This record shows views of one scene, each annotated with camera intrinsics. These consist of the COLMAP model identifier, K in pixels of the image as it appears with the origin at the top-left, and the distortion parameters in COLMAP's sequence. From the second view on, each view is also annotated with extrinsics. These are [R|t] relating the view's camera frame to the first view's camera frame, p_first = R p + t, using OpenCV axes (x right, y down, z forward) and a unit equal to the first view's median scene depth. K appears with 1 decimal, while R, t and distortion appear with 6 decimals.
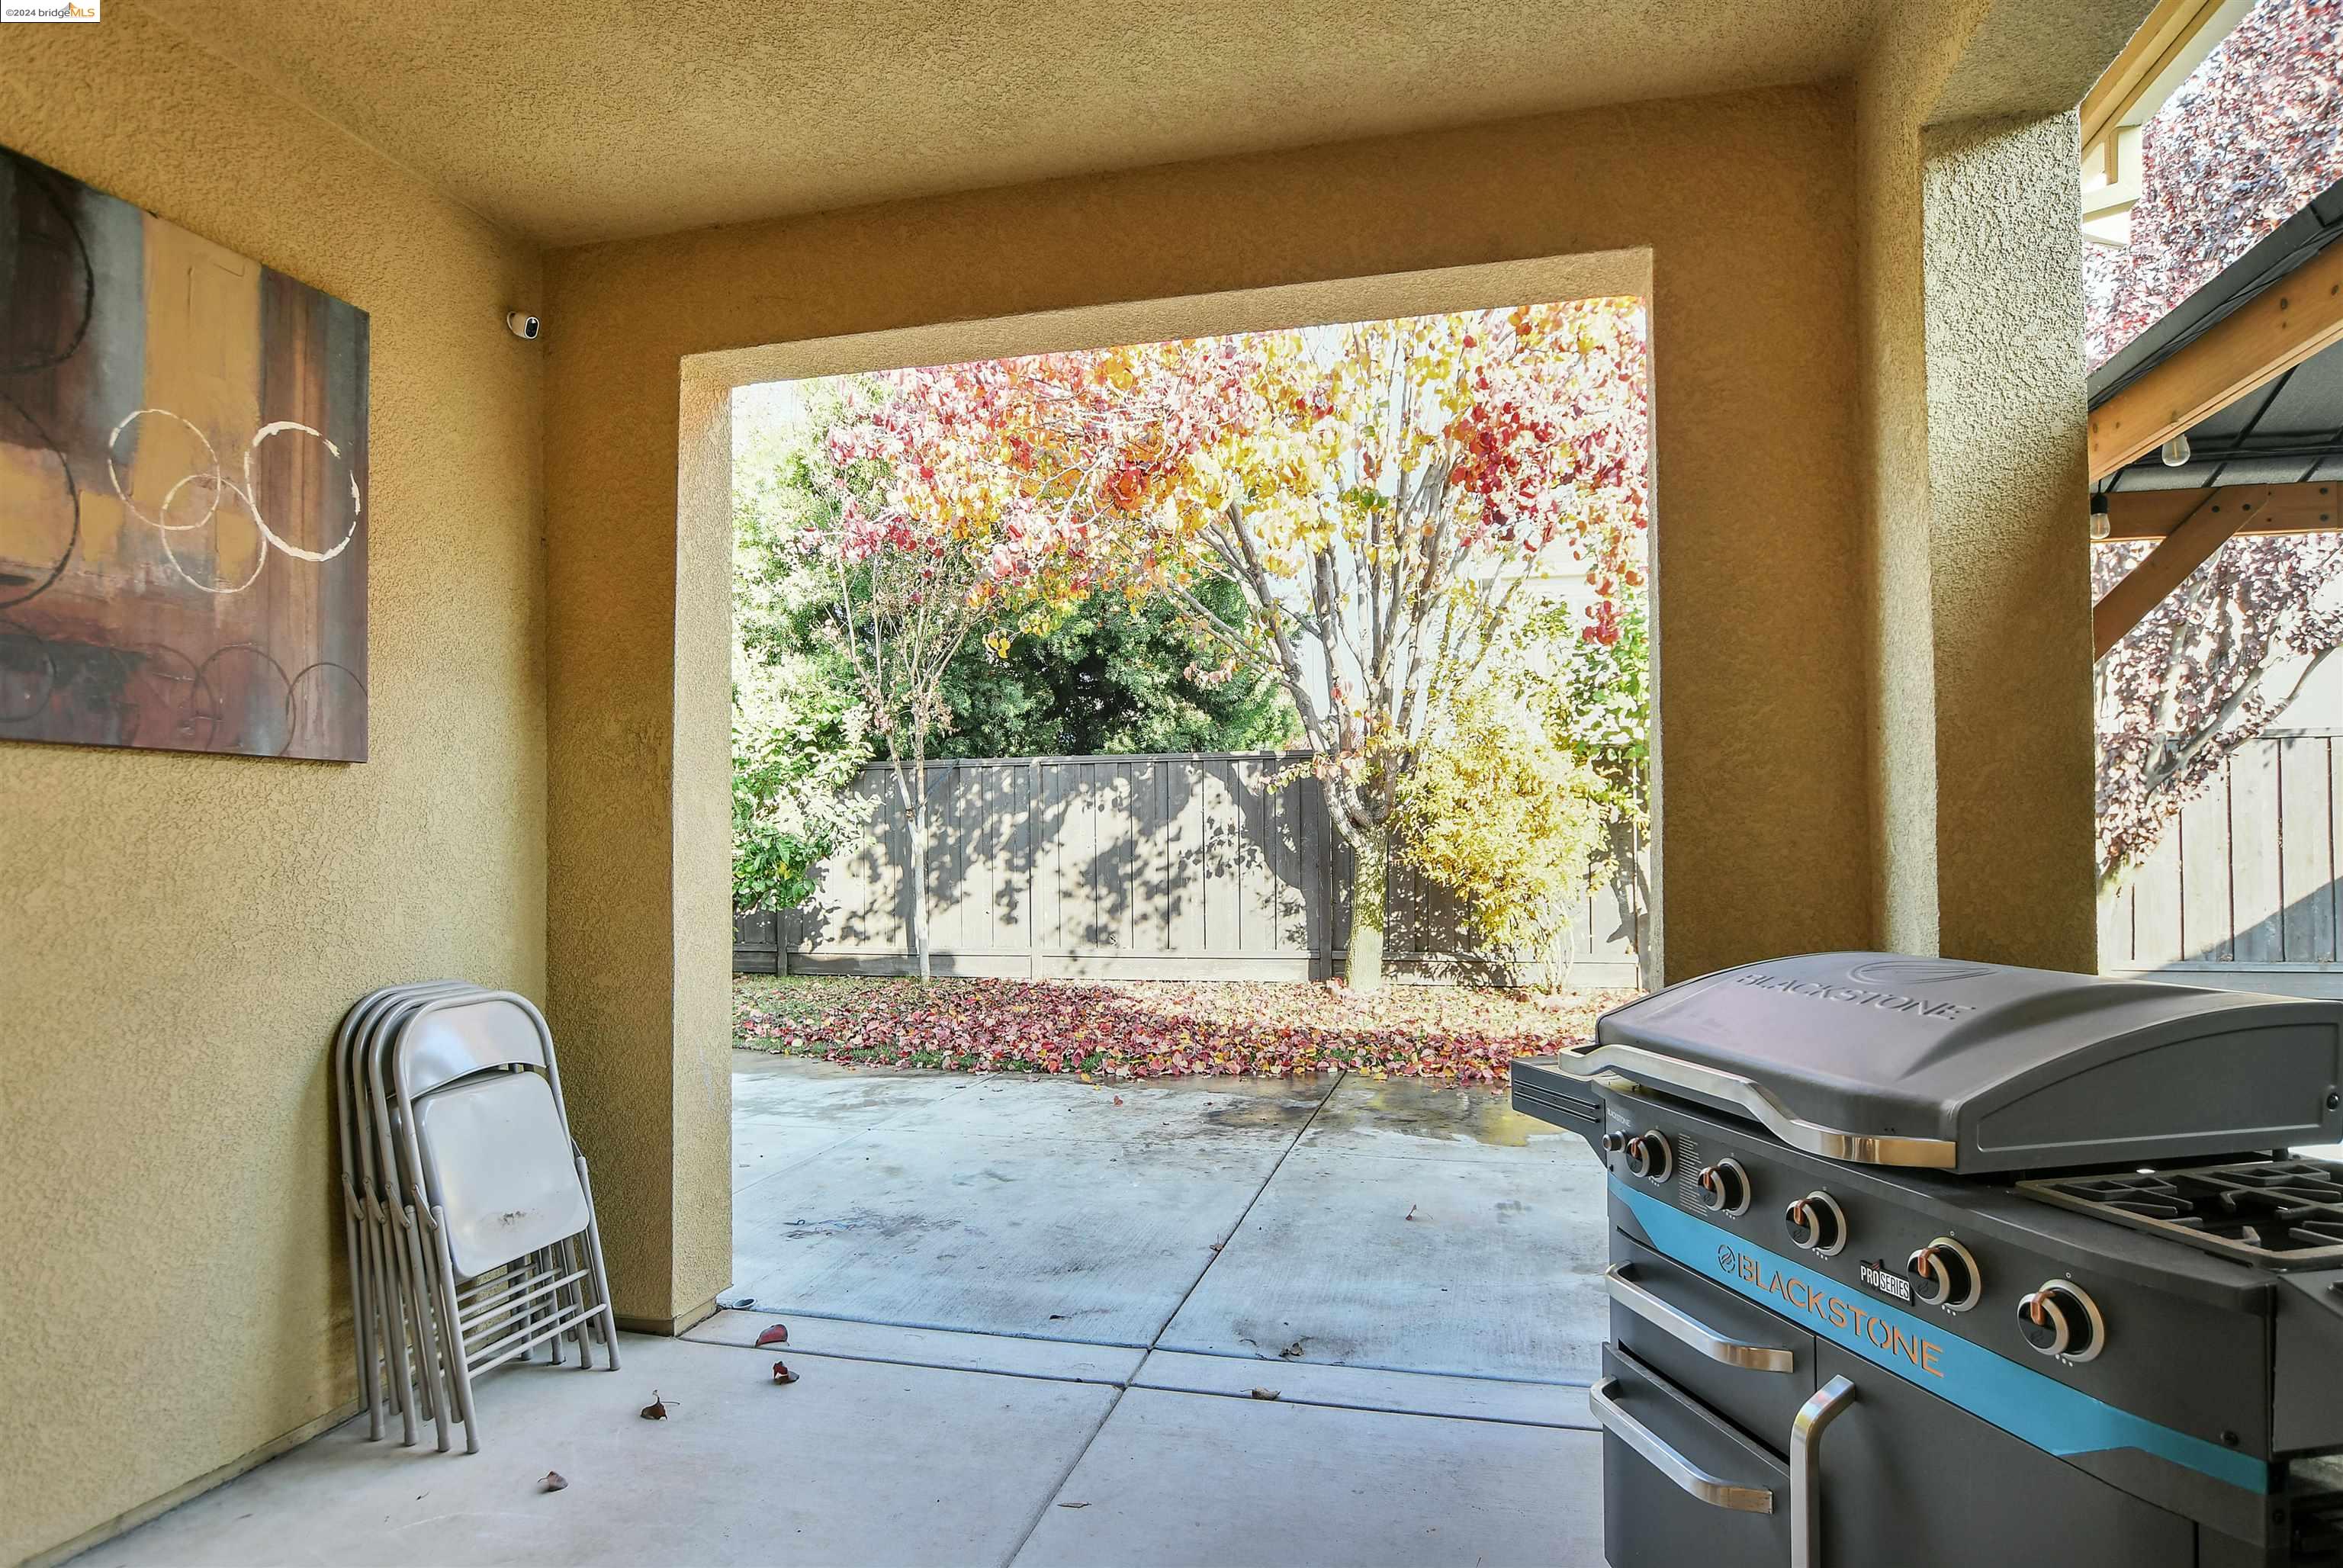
lens RADIAL K [[1310.9, 0, 1168.6], [0, 1310.9, 801.4], [0, 0, 1]] dist [-0.001165, -0.000007]
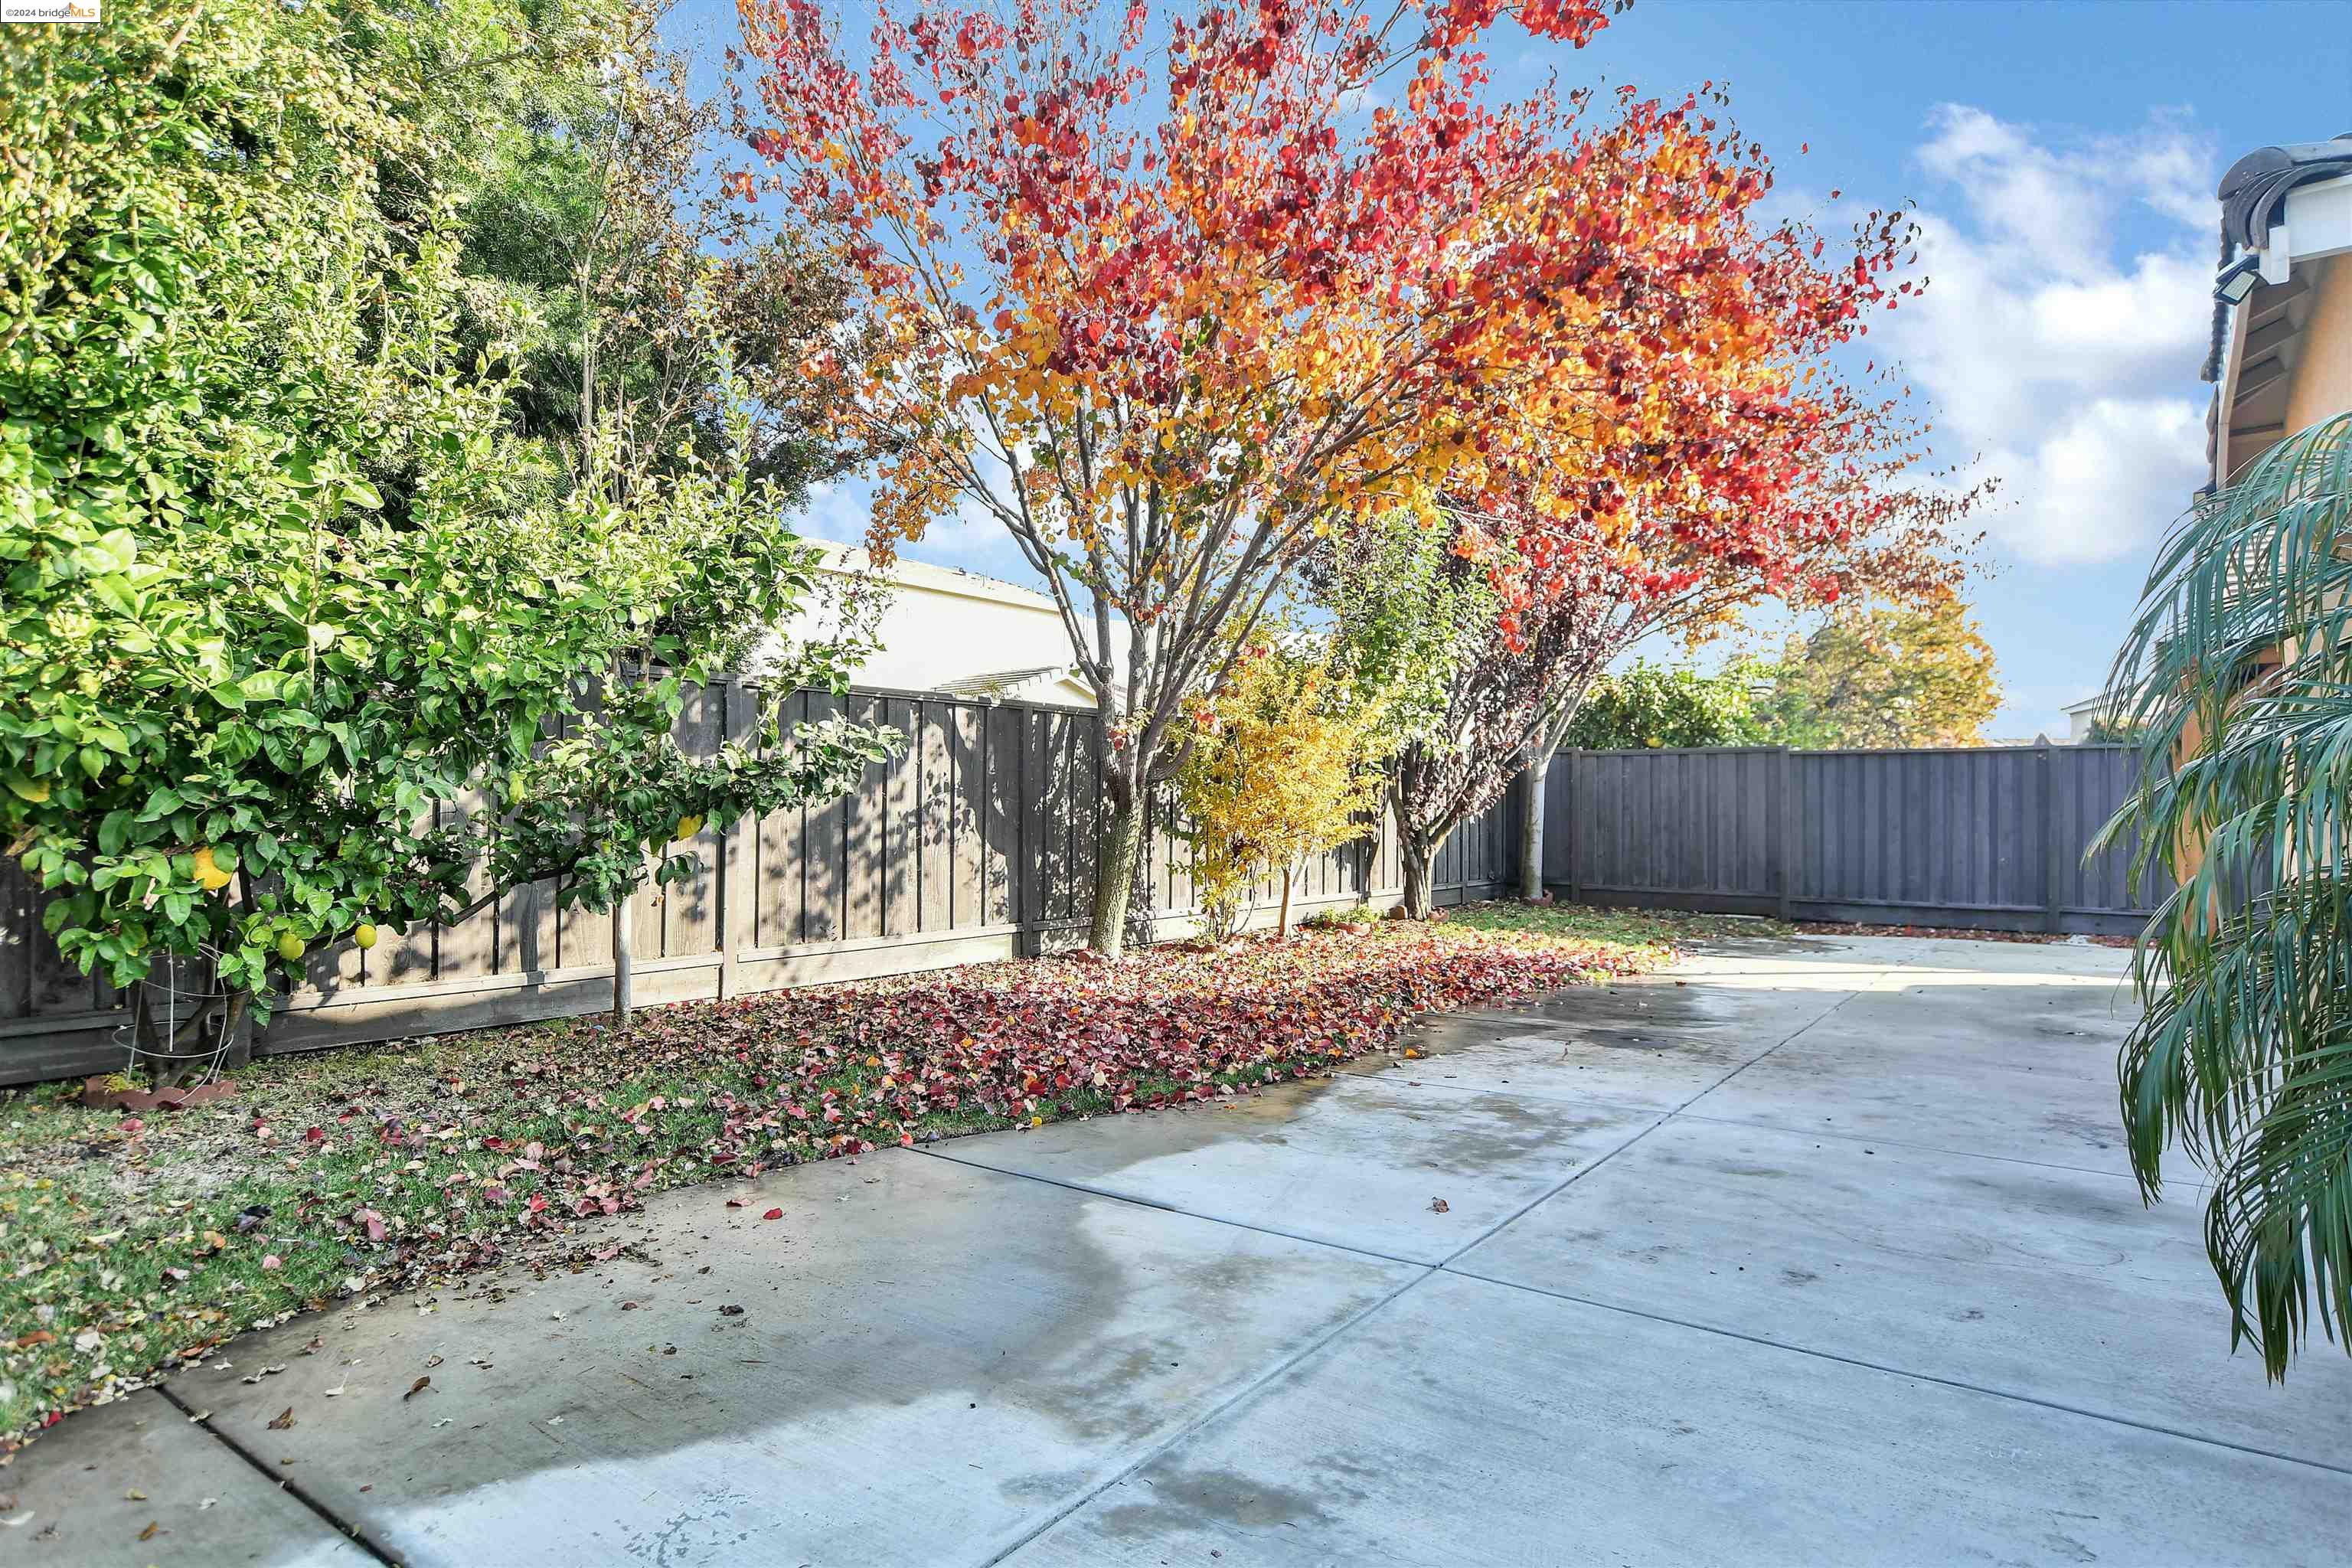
lens RADIAL K [[1264.8, 0, 1179.1], [0, 1264.8, 792.7], [0, 0, 1]] dist [-0.022953, 0.001356]
pose [[0.385502, 0.020453, 0.922480, -0.641641], [-0.029618, 0.999513, -0.009784, 0.028318], [-0.922232, -0.023551, 0.385920, 0.550066]]
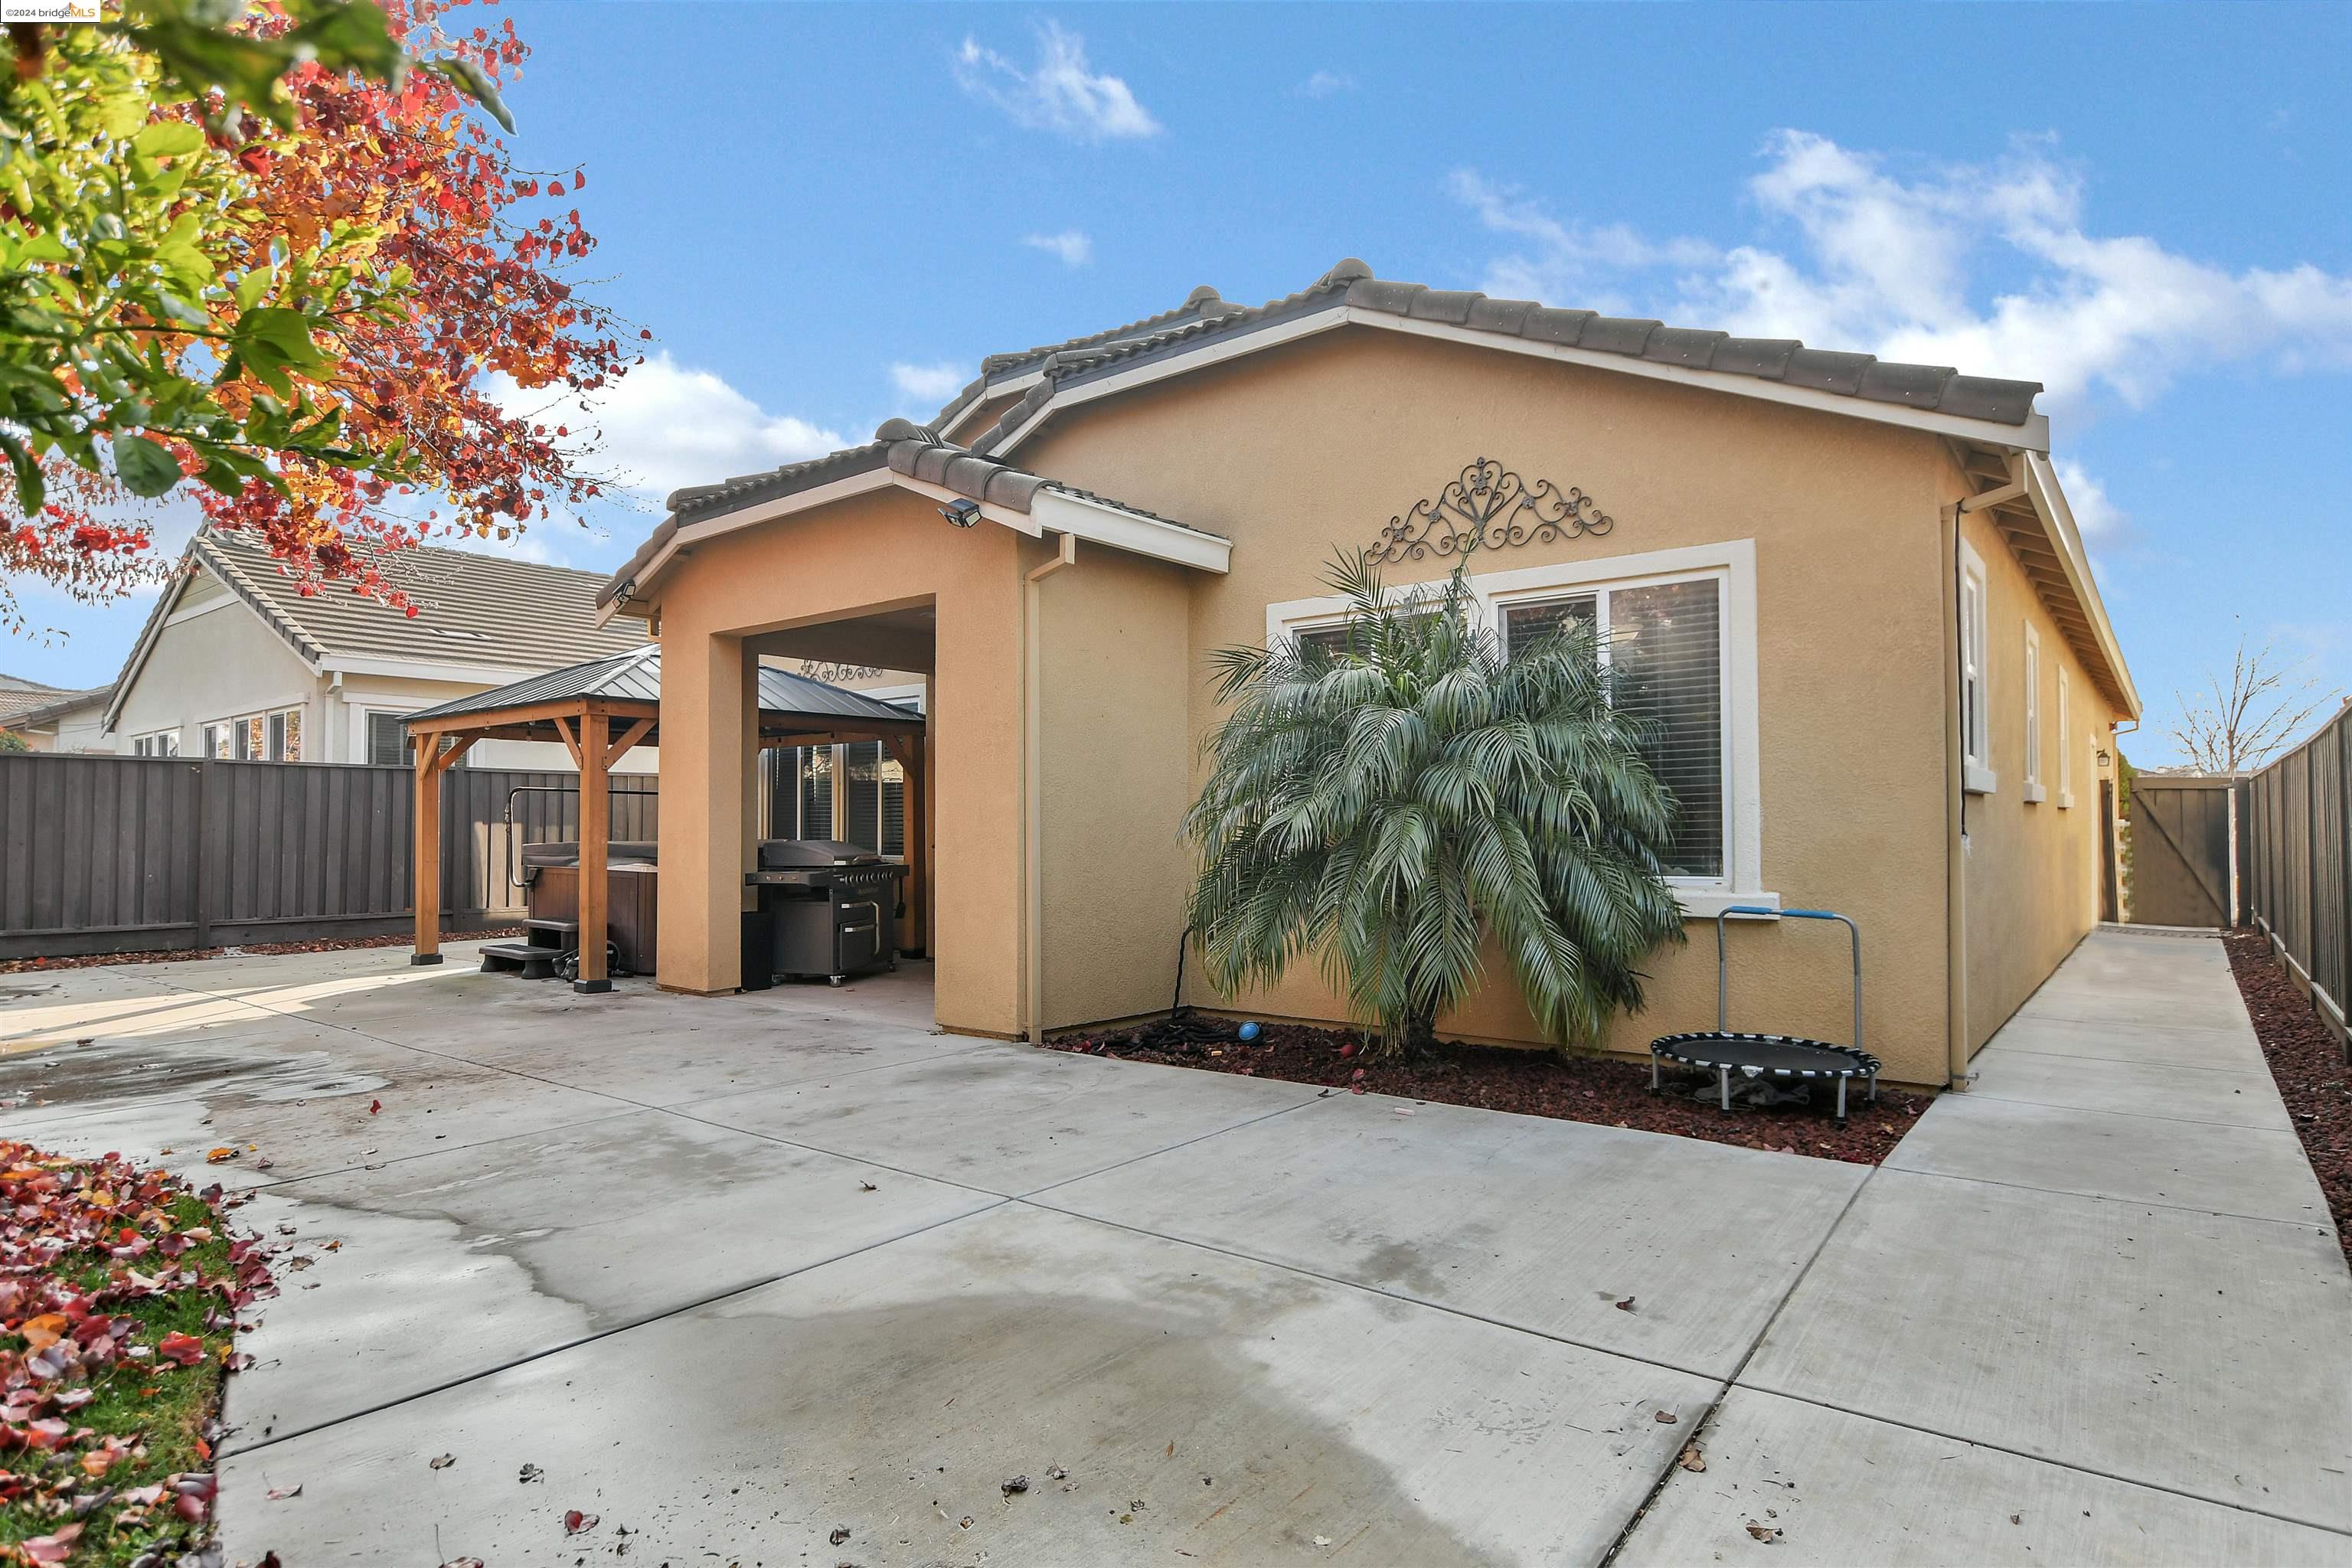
lens RADIAL K [[1264.8, 0, 1174.4], [0, 1264.8, 789.7], [0, 0, 1]] dist [-0.022953, 0.001356]
pose [[-0.908604, 0.018162, 0.417263, -0.539395], [-0.005787, 0.998411, -0.056059, 0.037128], [-0.417618, -0.053350, -0.907055, 0.926093]]
